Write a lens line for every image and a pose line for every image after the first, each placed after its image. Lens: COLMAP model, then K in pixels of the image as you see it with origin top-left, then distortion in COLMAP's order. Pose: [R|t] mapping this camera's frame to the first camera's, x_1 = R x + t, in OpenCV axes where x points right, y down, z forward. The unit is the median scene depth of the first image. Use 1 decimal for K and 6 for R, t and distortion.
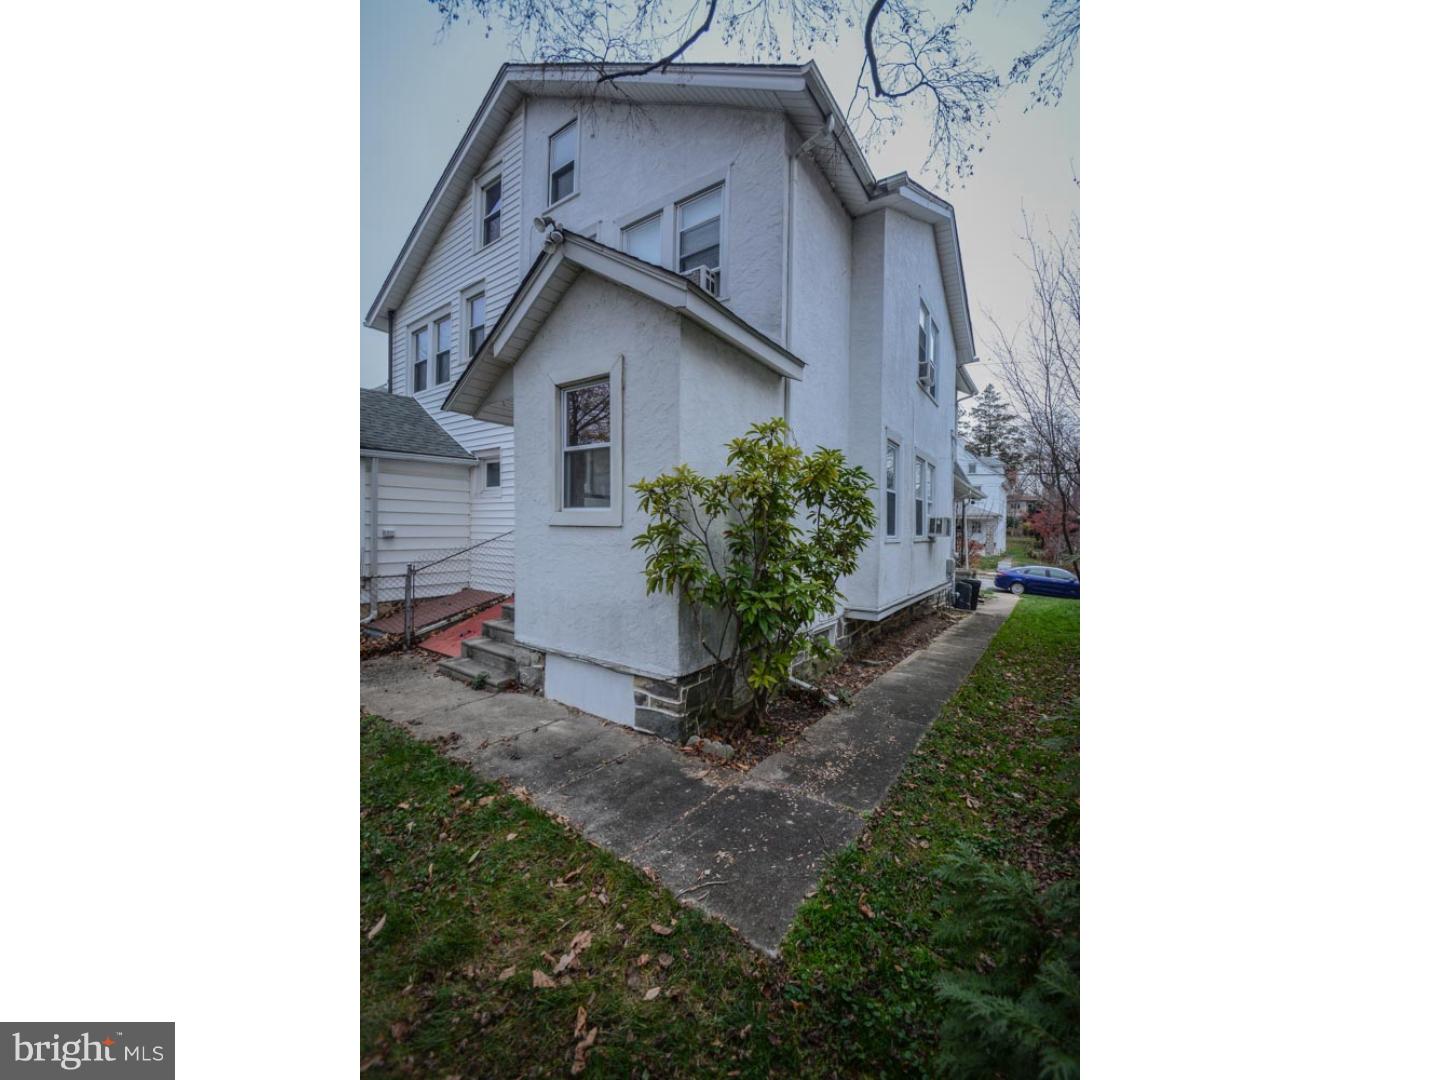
lens RADIAL K [[494.2, 0, 717.4], [0, 494.2, 532.0], [0, 0, 1]] dist [-0.000561, -0.000071]
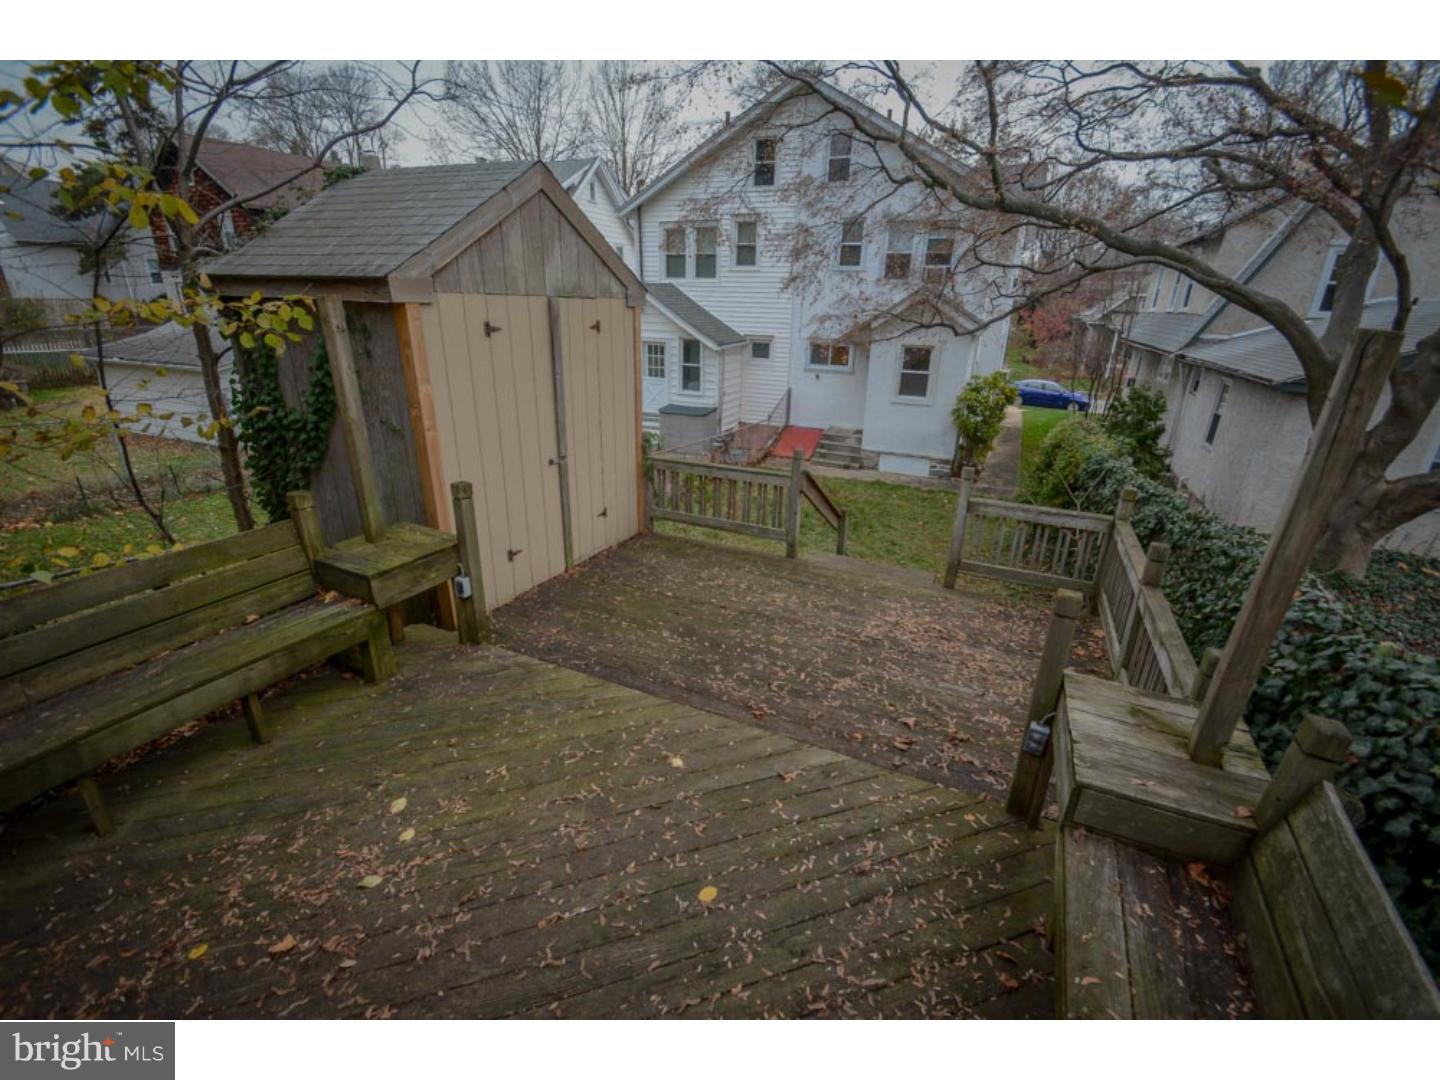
lens RADIAL K [[630.3, 0, 730.2], [0, 630.3, 548.5], [0, 0, 1]] dist [-0.001845, -0.000979]
pose [[0.986418, -0.051860, 0.155853, -1.607454], [-0.007181, 0.934328, 0.356343, -0.432491], [-0.164098, -0.352622, 0.921265, -1.967219]]
